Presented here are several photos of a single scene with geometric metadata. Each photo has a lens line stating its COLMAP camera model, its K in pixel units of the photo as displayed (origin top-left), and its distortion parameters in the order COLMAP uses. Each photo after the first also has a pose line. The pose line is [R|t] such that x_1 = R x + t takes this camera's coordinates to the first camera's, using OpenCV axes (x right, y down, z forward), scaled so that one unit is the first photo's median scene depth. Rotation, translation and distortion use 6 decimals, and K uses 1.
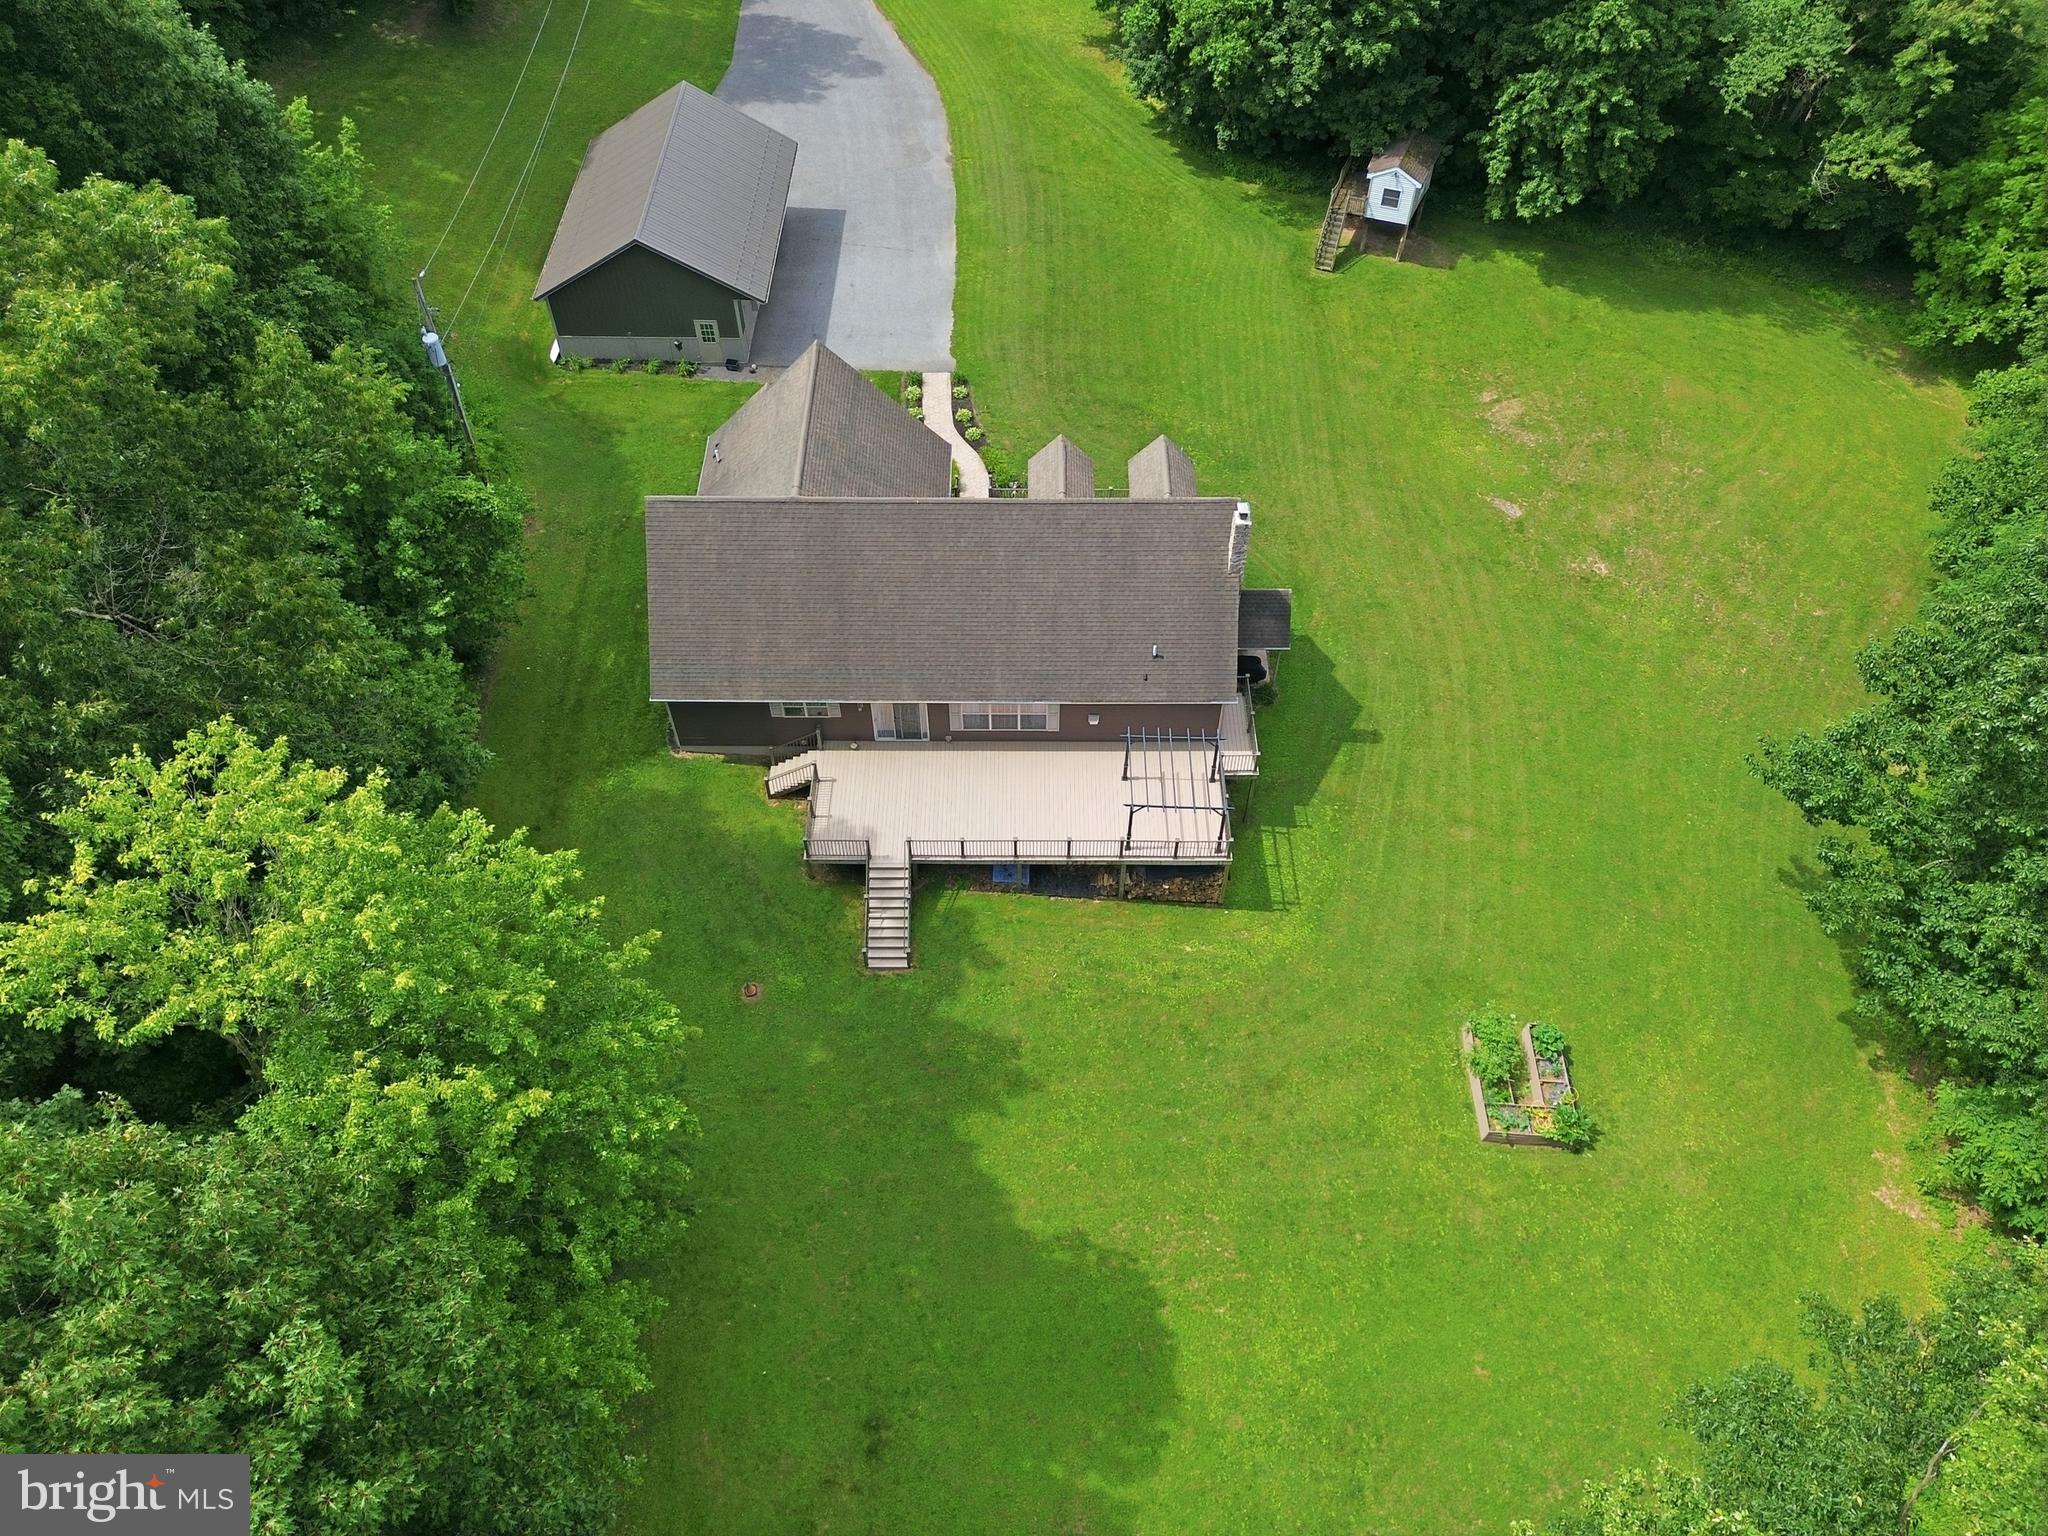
lens RADIAL K [[1474.8, 0, 1024.0], [0, 1474.8, 768.0], [0, 0, 1]] dist [0.078813, -0.108991]
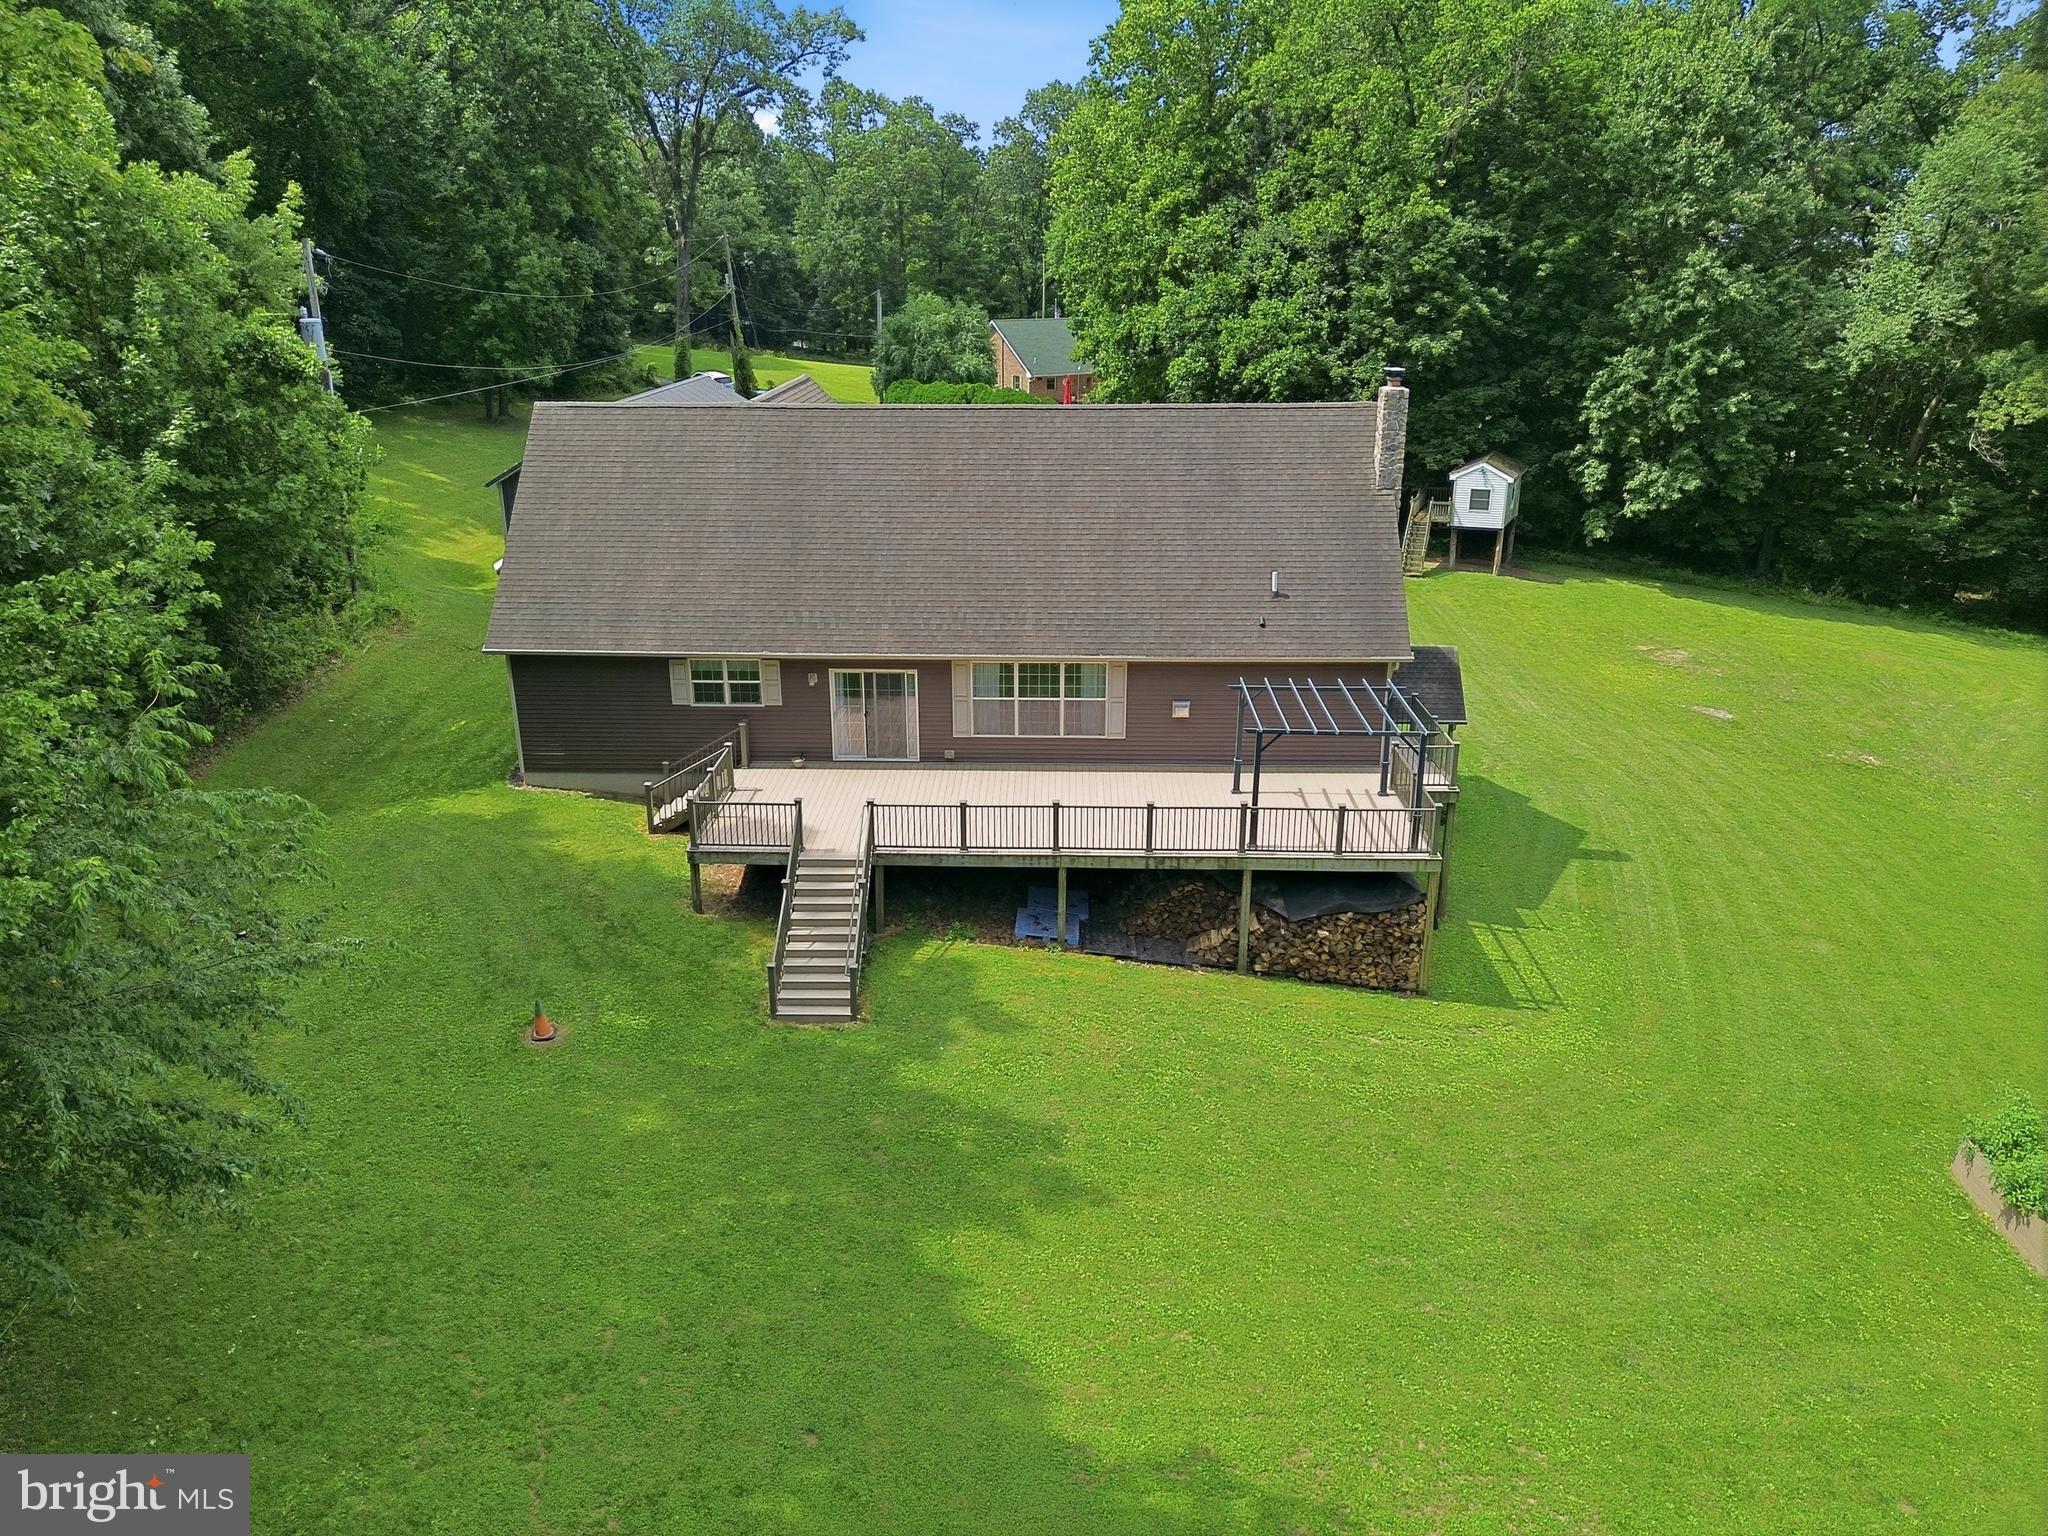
lens RADIAL K [[1459.7, 0, 1020.0], [0, 1459.7, 777.9], [0, 0, 1]] dist [0.022395, -0.006864]
pose [[0.999612, 0.006681, -0.027052, -0.004550], [-0.020143, 0.844058, -0.535874, 0.334657], [0.019253, 0.536211, 0.843865, 0.505644]]
